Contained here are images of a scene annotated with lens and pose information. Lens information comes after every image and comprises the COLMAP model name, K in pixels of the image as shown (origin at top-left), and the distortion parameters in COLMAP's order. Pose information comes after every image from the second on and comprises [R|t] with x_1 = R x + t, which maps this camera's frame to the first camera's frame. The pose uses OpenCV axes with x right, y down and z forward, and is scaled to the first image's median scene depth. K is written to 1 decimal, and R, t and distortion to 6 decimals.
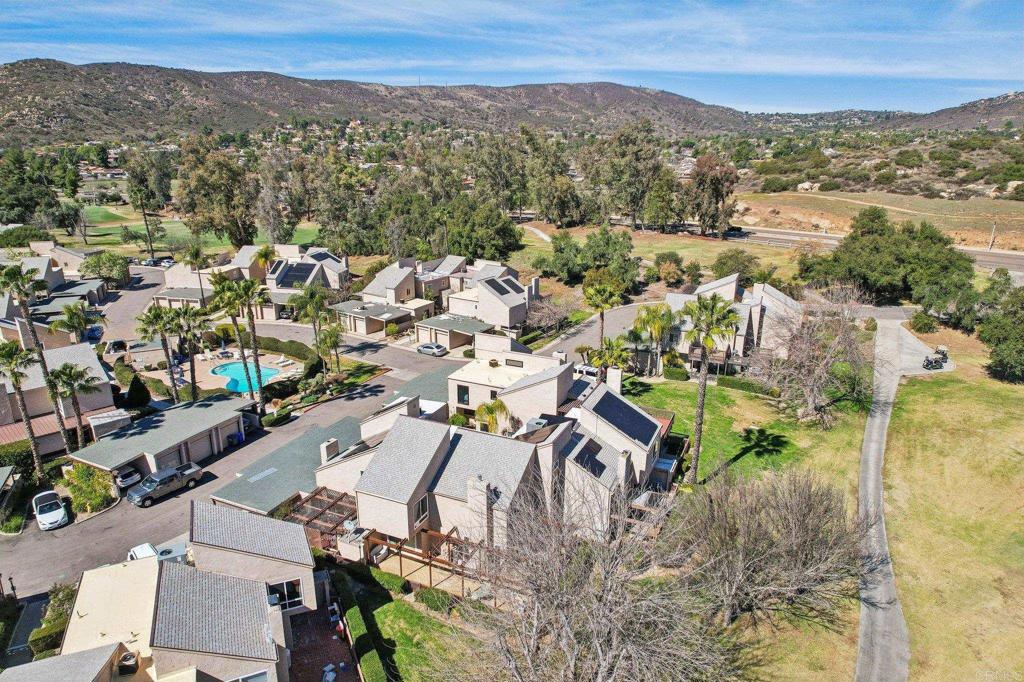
lens RADIAL K [[658.5, 0, 516.9], [0, 658.5, 343.4], [0, 0, 1]] dist [-0.063508, 0.060985]
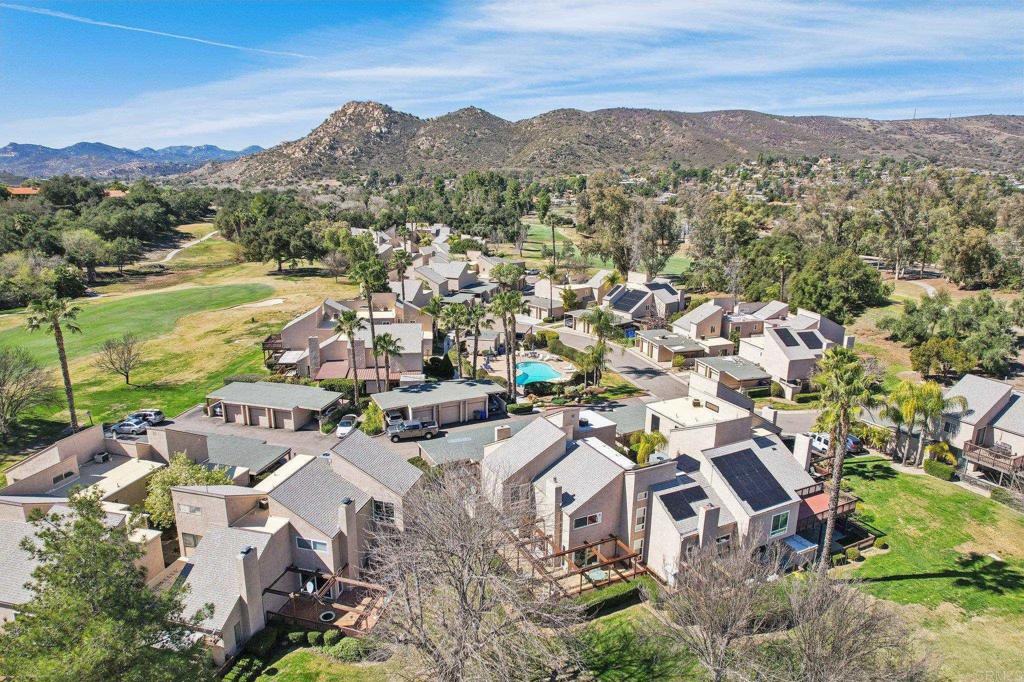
lens RADIAL K [[658.5, 0, 515.9], [0, 658.5, 346.3], [0, 0, 1]] dist [-0.063508, 0.060985]
pose [[0.777211, 0.168457, -0.606272, 0.198298], [-0.196262, 0.980331, 0.020793, -0.012594], [0.597850, 0.102828, 0.794986, 0.008268]]
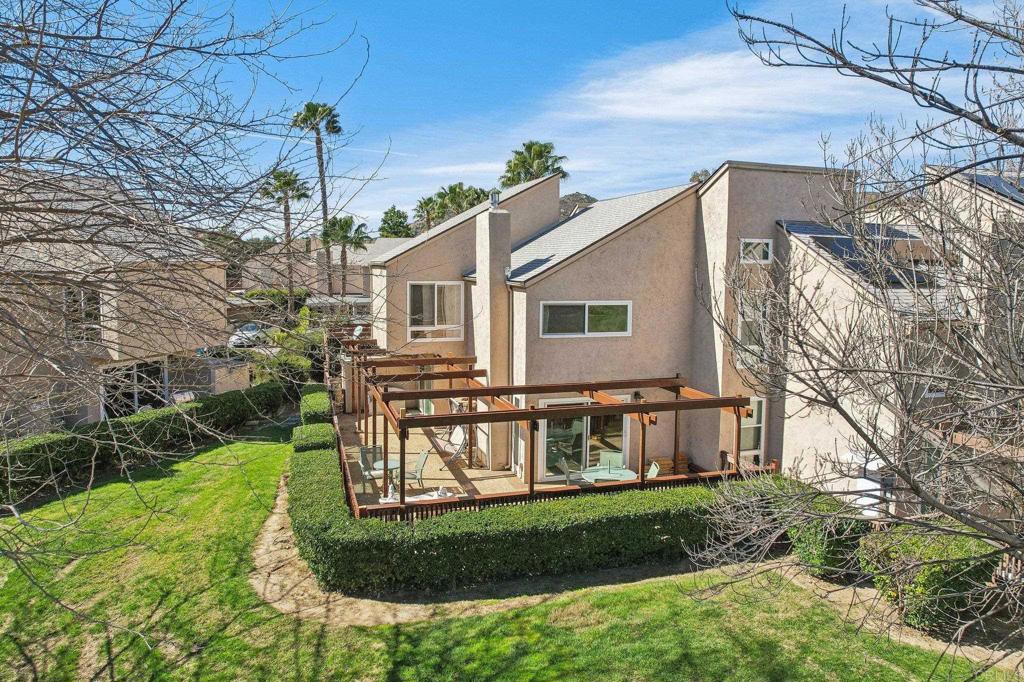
lens RADIAL K [[658.5, 0, 504.3], [0, 658.5, 341.0], [0, 0, 1]] dist [-0.063508, 0.060985]
pose [[0.656689, 0.086776, -0.749153, 0.091935], [-0.229439, 0.969259, -0.088849, 0.116987], [0.718413, 0.230231, 0.656411, 0.276948]]
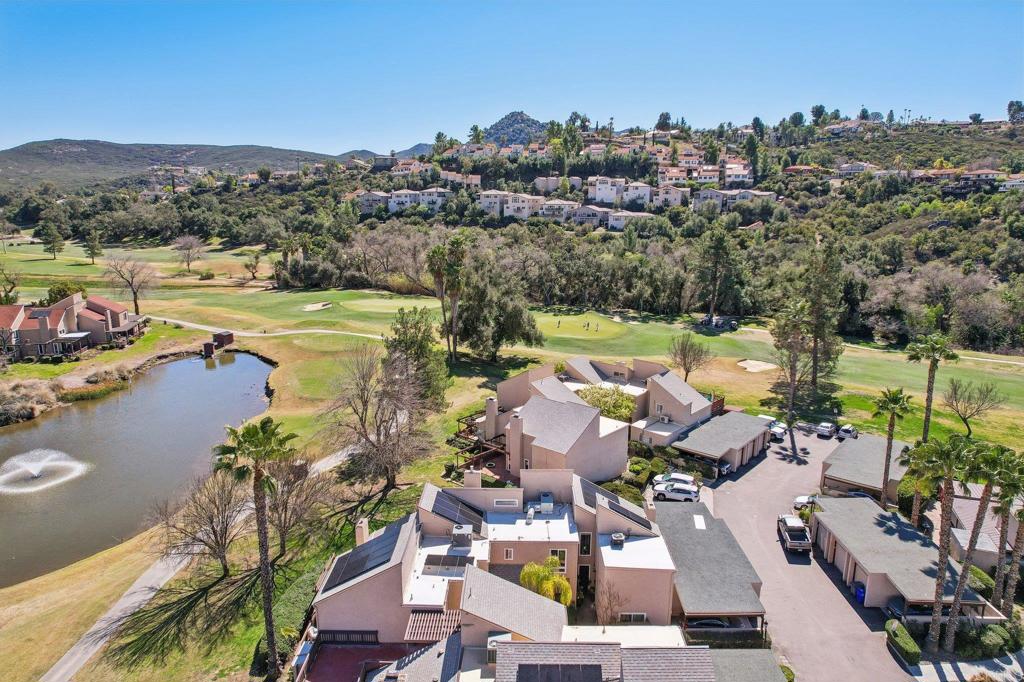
lens RADIAL K [[658.5, 0, 514.7], [0, 658.5, 342.6], [0, 0, 1]] dist [-0.063508, 0.060985]
pose [[-0.921133, 0.070533, -0.382805, 0.125932], [-0.129942, 0.871311, 0.473216, -0.233031], [0.366919, 0.485637, -0.793428, 0.704898]]
